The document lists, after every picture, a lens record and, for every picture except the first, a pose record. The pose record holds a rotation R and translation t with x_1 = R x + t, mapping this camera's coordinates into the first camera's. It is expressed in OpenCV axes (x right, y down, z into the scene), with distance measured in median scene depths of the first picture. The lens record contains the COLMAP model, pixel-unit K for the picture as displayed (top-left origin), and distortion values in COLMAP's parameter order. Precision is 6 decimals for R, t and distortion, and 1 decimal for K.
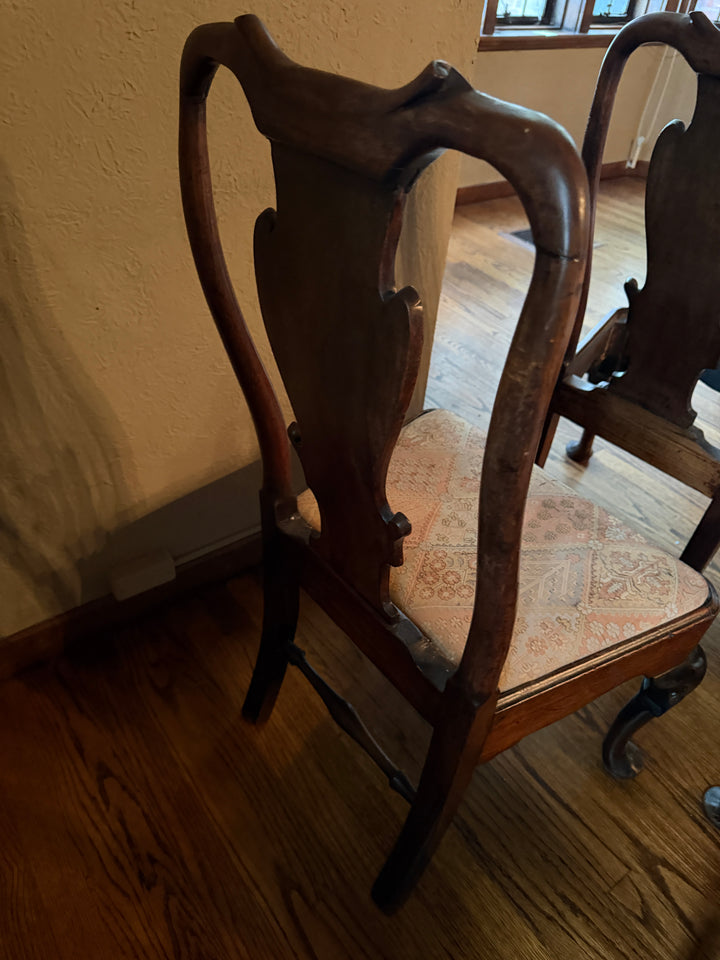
lens RADIAL K [[680.7, 0, 357.5], [0, 680.7, 475.4], [0, 0, 1]] dist [0.101180, -0.145045]
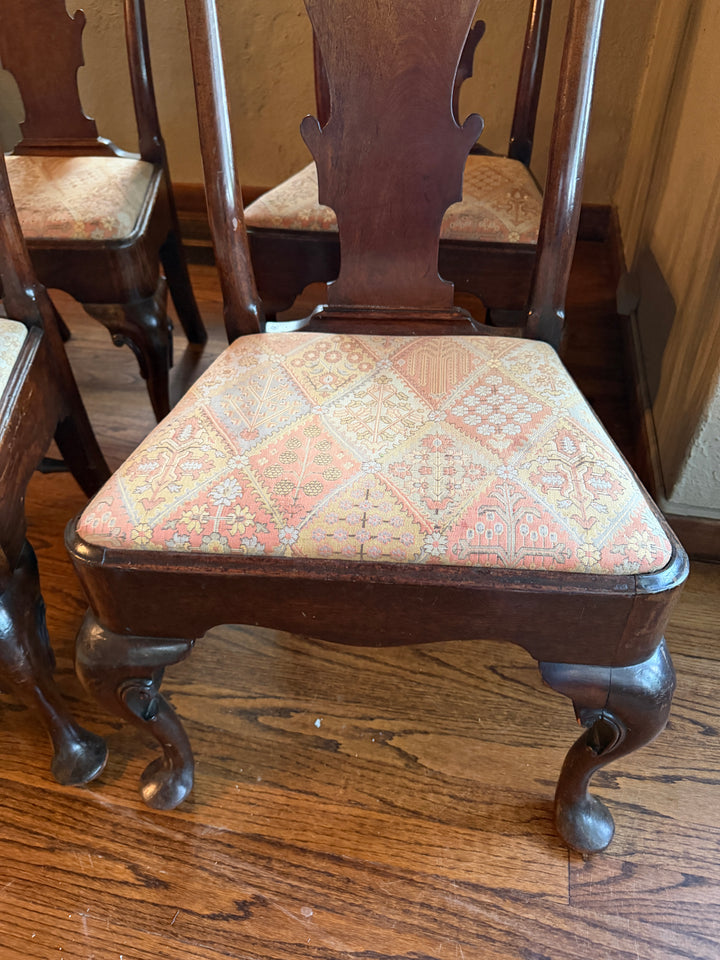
lens RADIAL K [[695.7, 0, 362.0], [0, 695.7, 480.9], [0, 0, 1]] dist [0.016252, -0.023682]
pose [[-0.746943, 0.407793, -0.525149, 0.616687], [-0.445667, 0.279062, 0.850591, -0.446076], [0.493414, 0.869385, -0.026704, 0.796985]]
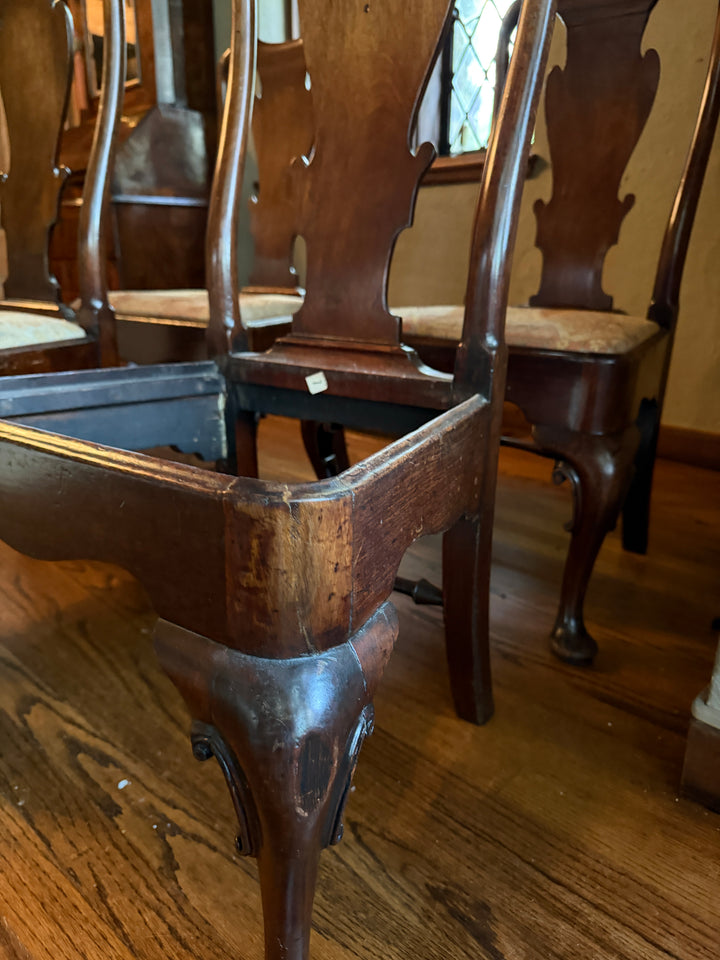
lens RADIAL K [[699.0, 0, 358.1], [0, 699.0, 479.9], [0, 0, 1]] dist [0.008610, -0.023215]
pose [[-0.979307, -0.001671, -0.202373, 0.374753], [-0.172355, 0.530999, 0.829659, -0.412213], [0.106074, 0.847371, -0.520299, 1.015957]]
